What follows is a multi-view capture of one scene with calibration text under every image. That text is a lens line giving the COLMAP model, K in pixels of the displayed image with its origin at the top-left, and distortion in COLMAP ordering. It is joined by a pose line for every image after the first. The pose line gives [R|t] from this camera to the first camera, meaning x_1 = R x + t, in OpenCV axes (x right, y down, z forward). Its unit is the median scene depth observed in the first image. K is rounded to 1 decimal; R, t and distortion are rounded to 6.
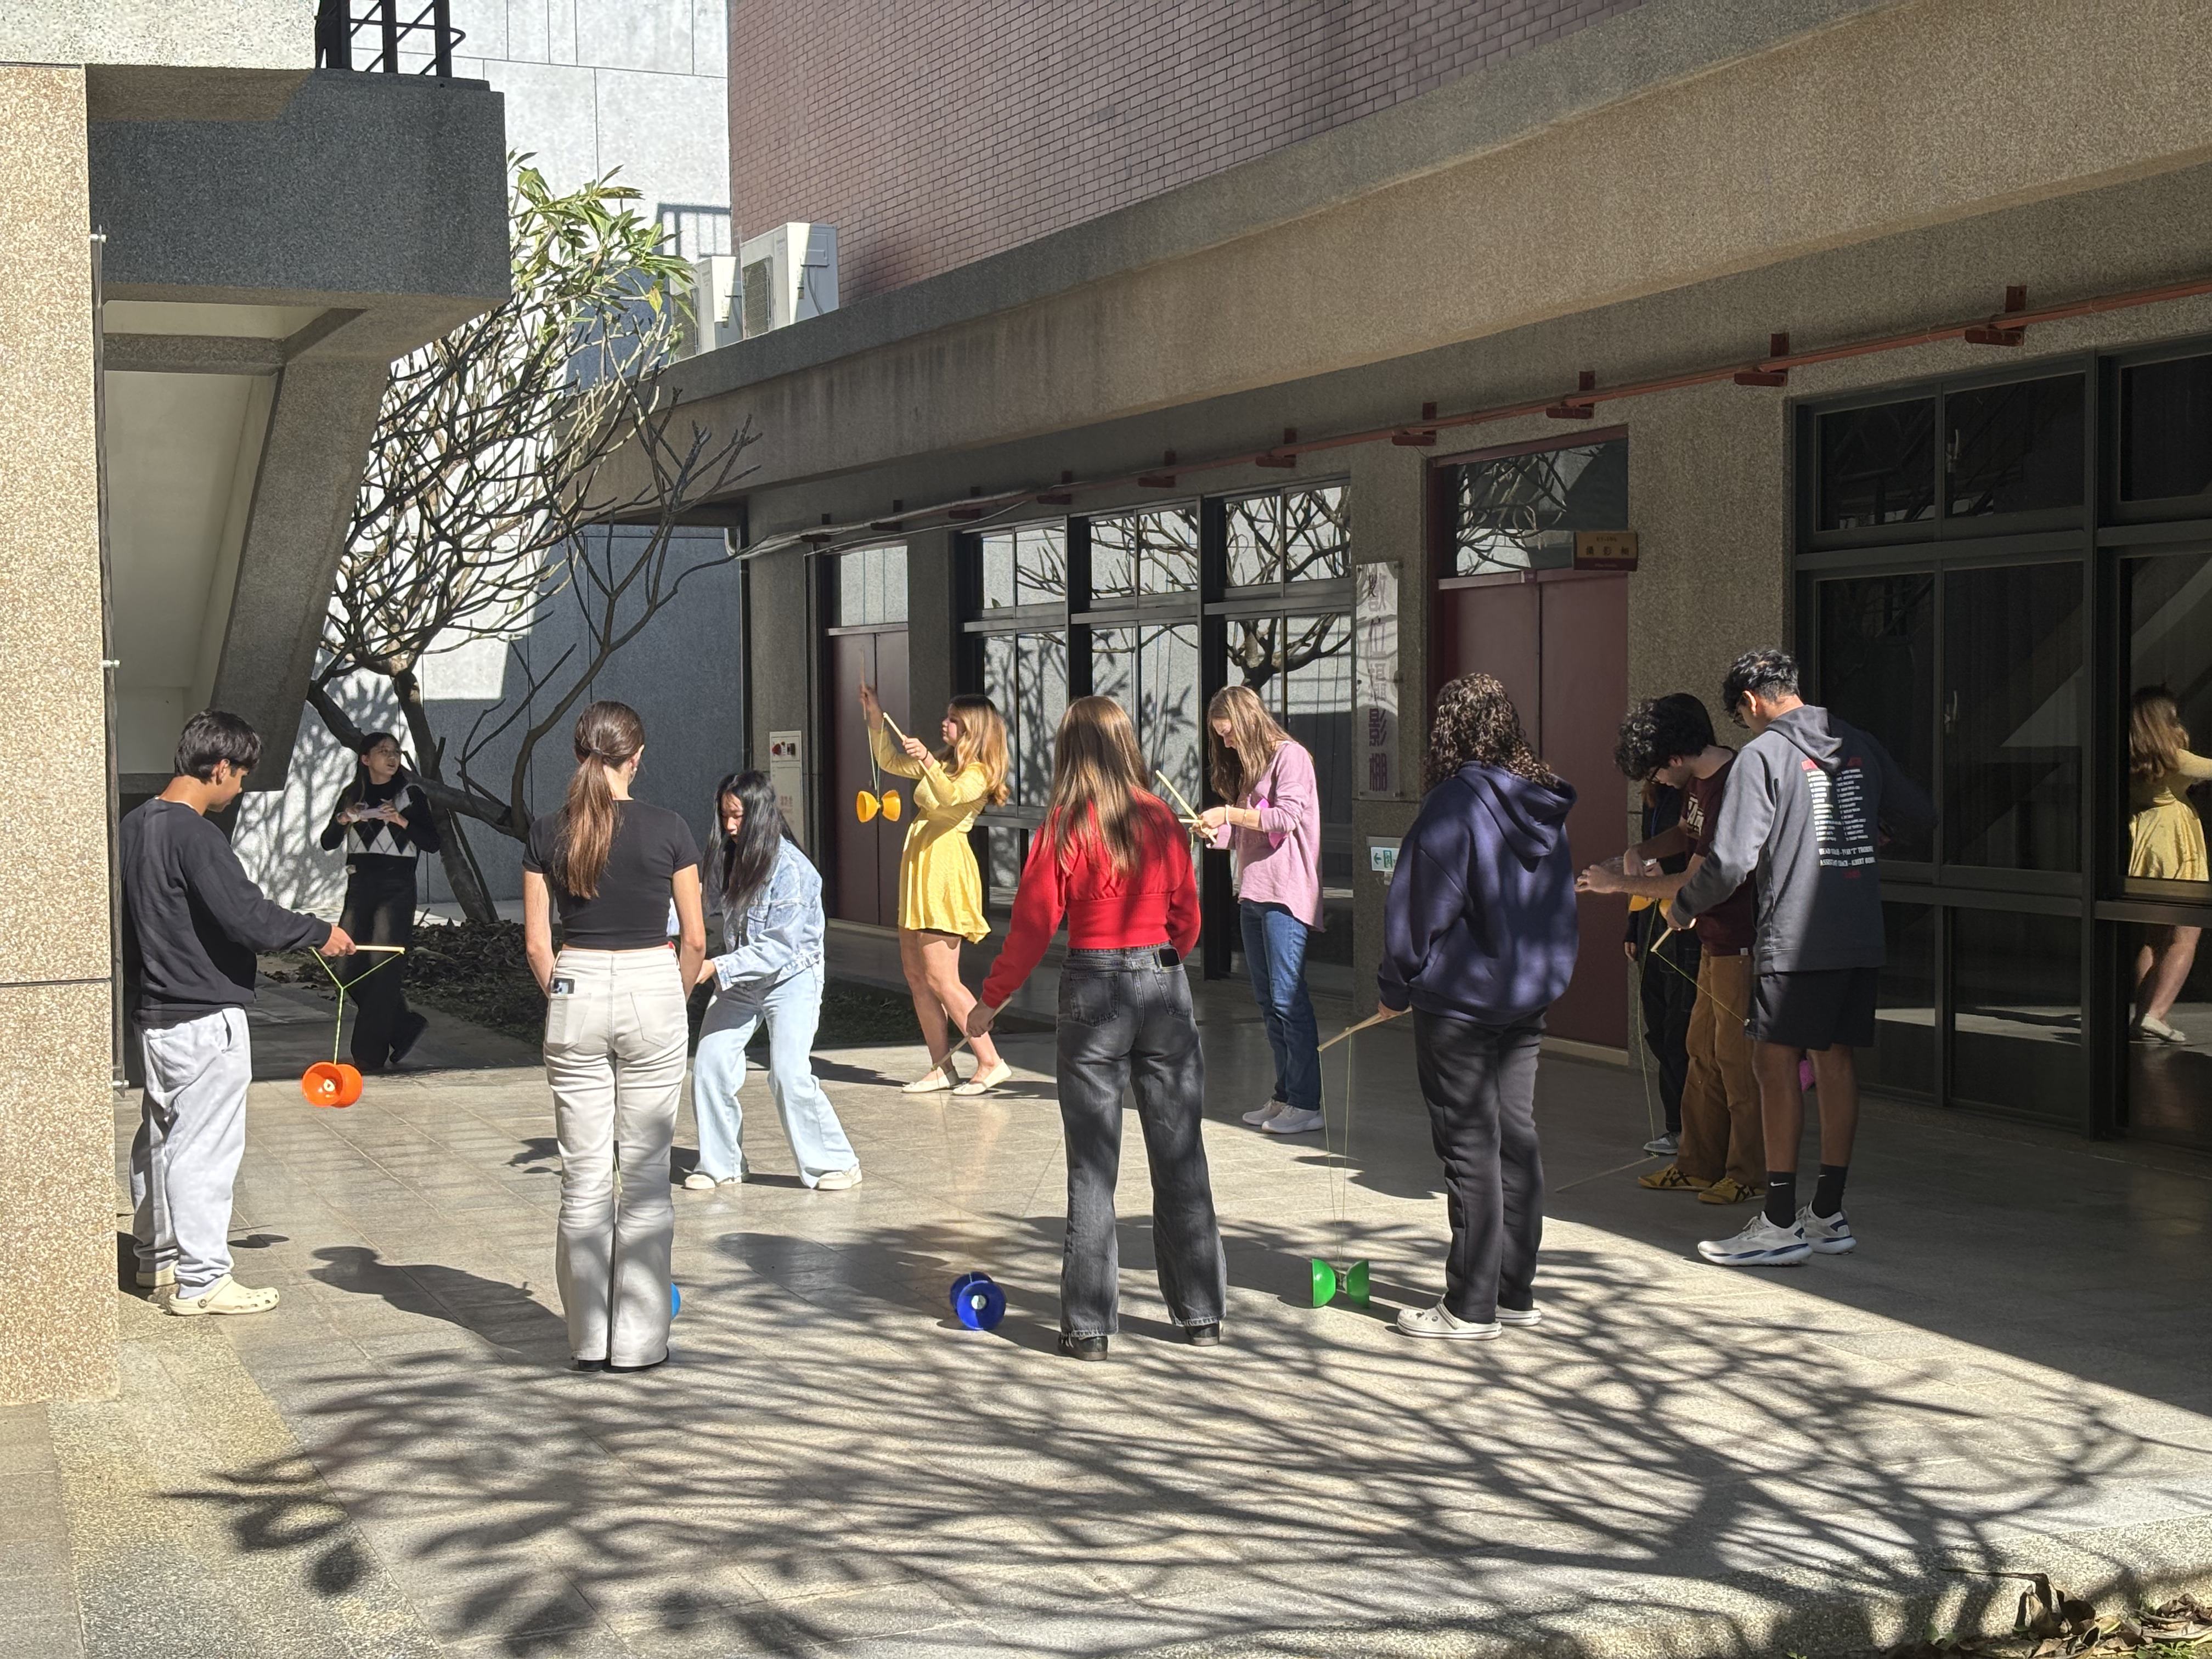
lens RADIAL K [[3367.5, 0, 1105.3], [0, 3367.5, 829.3], [0, 0, 1]] dist [0.128708, 0.000000]
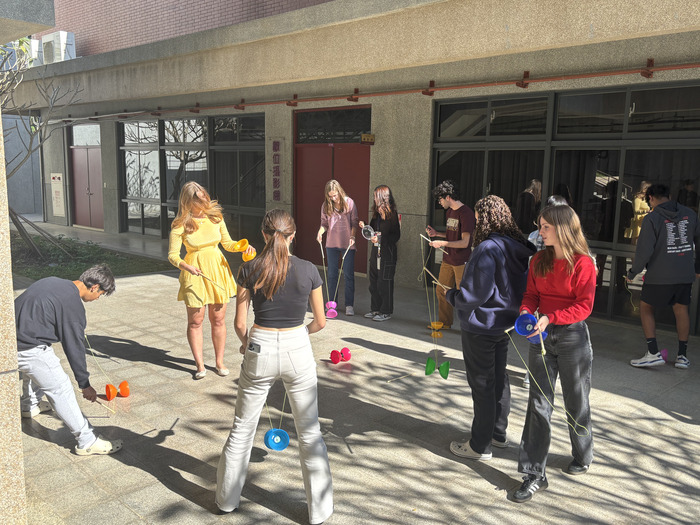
lens RADIAL K [[641.4, 0, 351.6], [0, 641.4, 262.1], [0, 0, 1]] dist [0.025970, 0.000000]
pose [[0.915279, -0.031008, 0.401626, -0.148970], [-0.014766, 0.993780, 0.110376, -0.025964], [-0.402551, -0.106955, 0.909128, 0.359831]]
